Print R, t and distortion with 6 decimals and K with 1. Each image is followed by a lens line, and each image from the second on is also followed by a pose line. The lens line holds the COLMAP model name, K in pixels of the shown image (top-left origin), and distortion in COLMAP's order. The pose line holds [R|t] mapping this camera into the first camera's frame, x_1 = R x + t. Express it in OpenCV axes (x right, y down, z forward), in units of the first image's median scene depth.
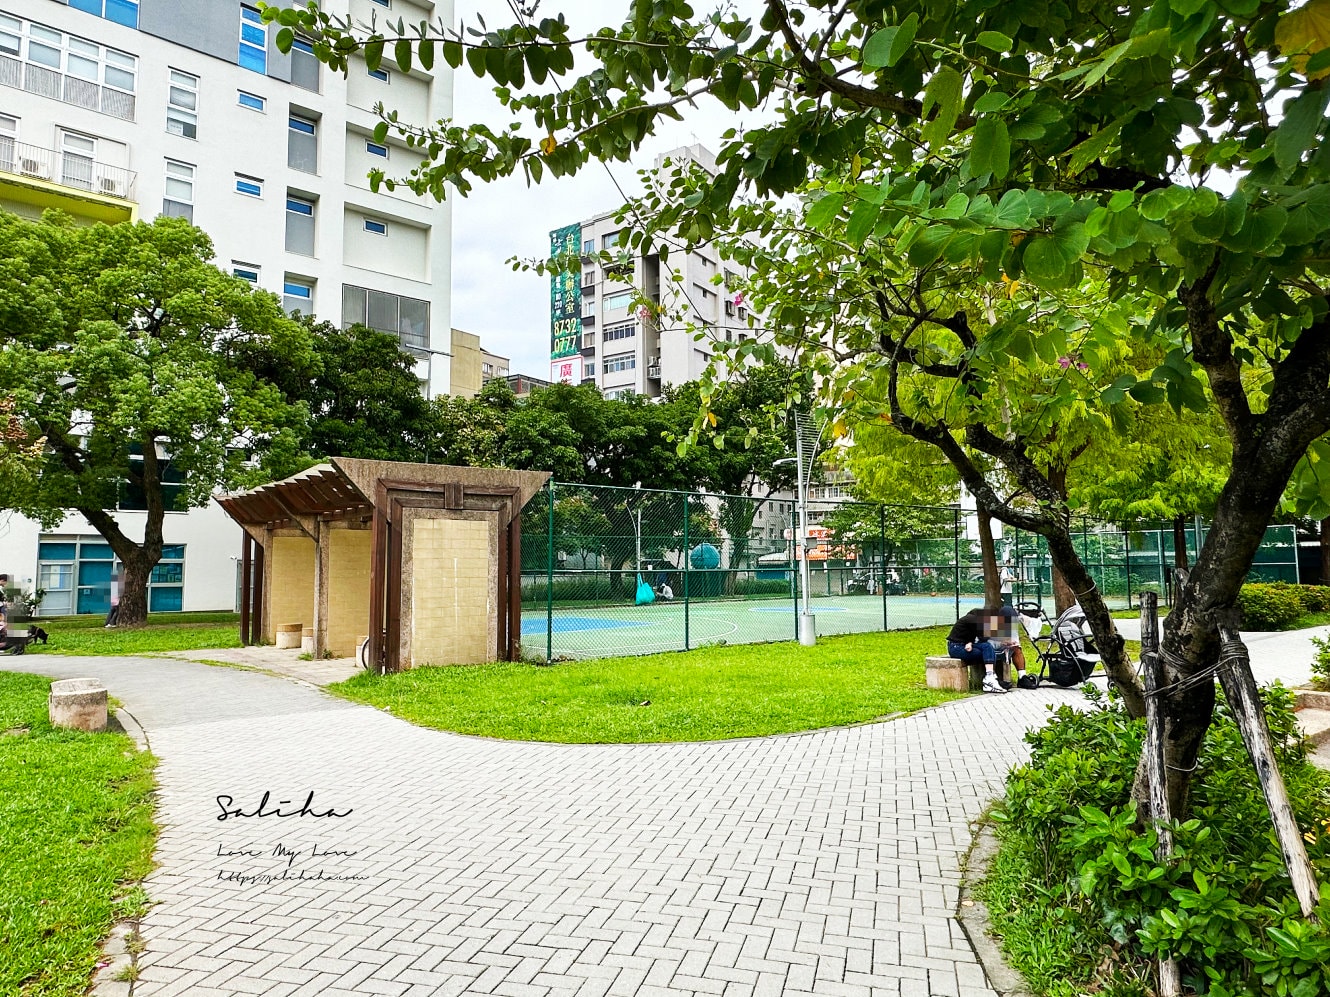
lens RADIAL K [[835.0, 0, 665.1], [0, 835.0, 497.6], [0, 0, 1]] dist [-0.007669, 0.003566]
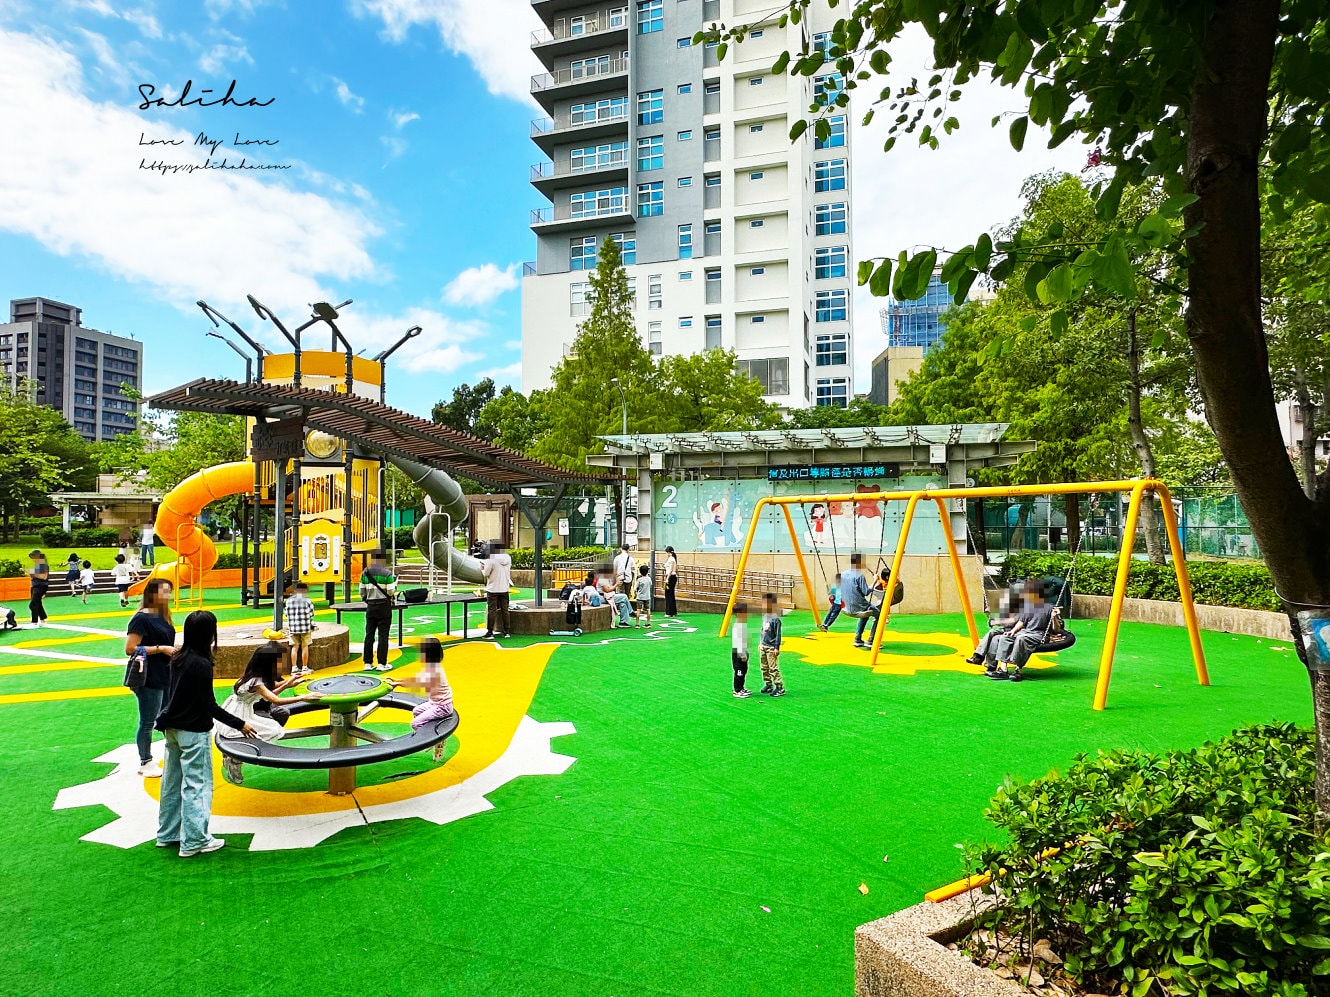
lens RADIAL K [[800.1, 0, 669.8], [0, 800.1, 500.4], [0, 0, 1]] dist [0.003610, -0.001838]
pose [[0.516206, -0.015602, -0.856322, 0.470337], [0.067460, 0.997468, 0.022493, -0.006243], [0.853803, -0.069379, 0.515952, 0.001357]]
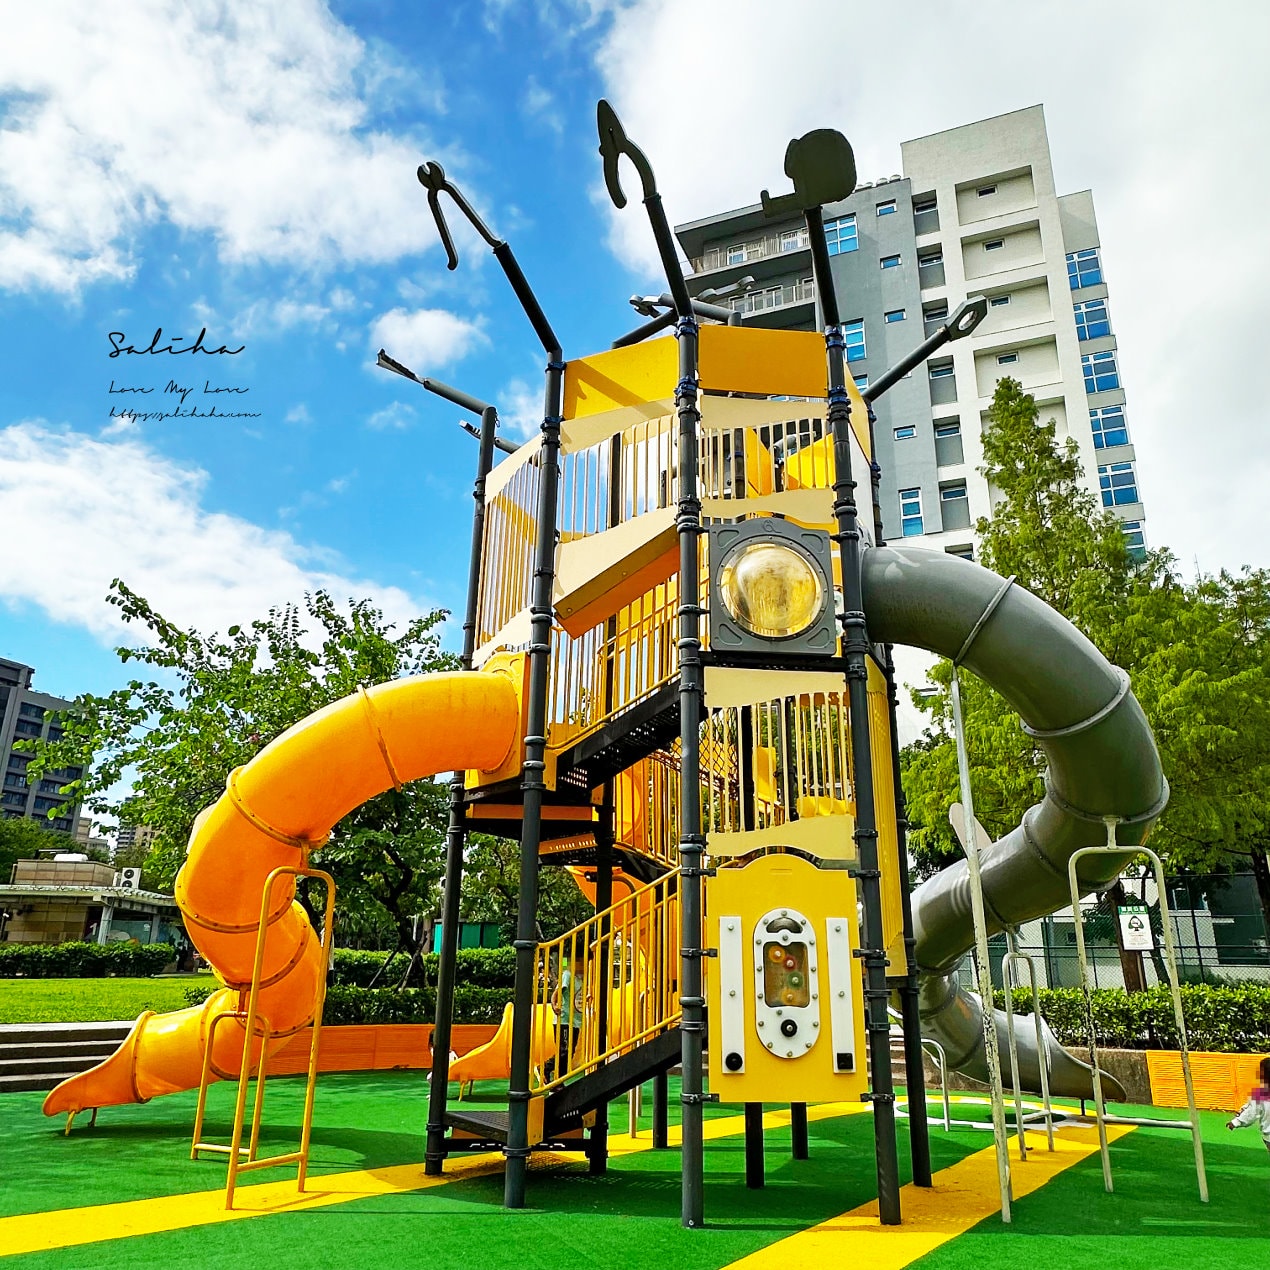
lens RADIAL K [[997.8, 0, 630.9], [0, 997.8, 627.9], [0, 0, 1]] dist [-0.003934, 0.007221]
pose [[0.447002, -0.269307, -0.853032, 0.255538], [0.055282, 0.960099, -0.274141, 0.002899], [0.892823, 0.075384, 0.444054, -0.014861]]
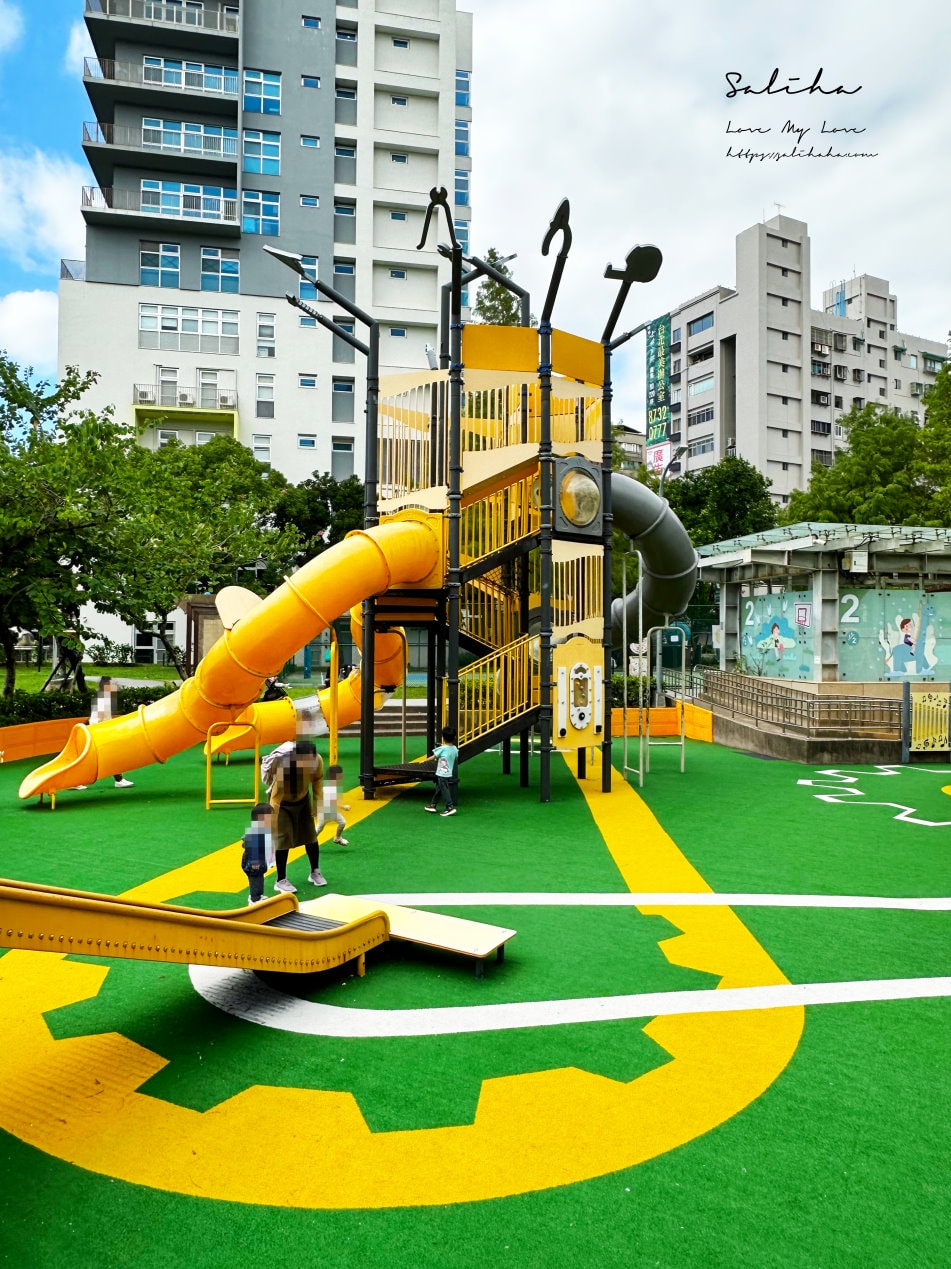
lens RADIAL K [[882.7, 0, 478.4], [0, 882.7, 621.0], [0, 0, 1]] dist [0.005716, -0.002911]
pose [[0.874998, 0.006874, -0.484078, 0.241572], [0.024386, 0.998004, 0.058250, -0.014768], [0.483512, -0.062773, 0.873084, -0.114986]]
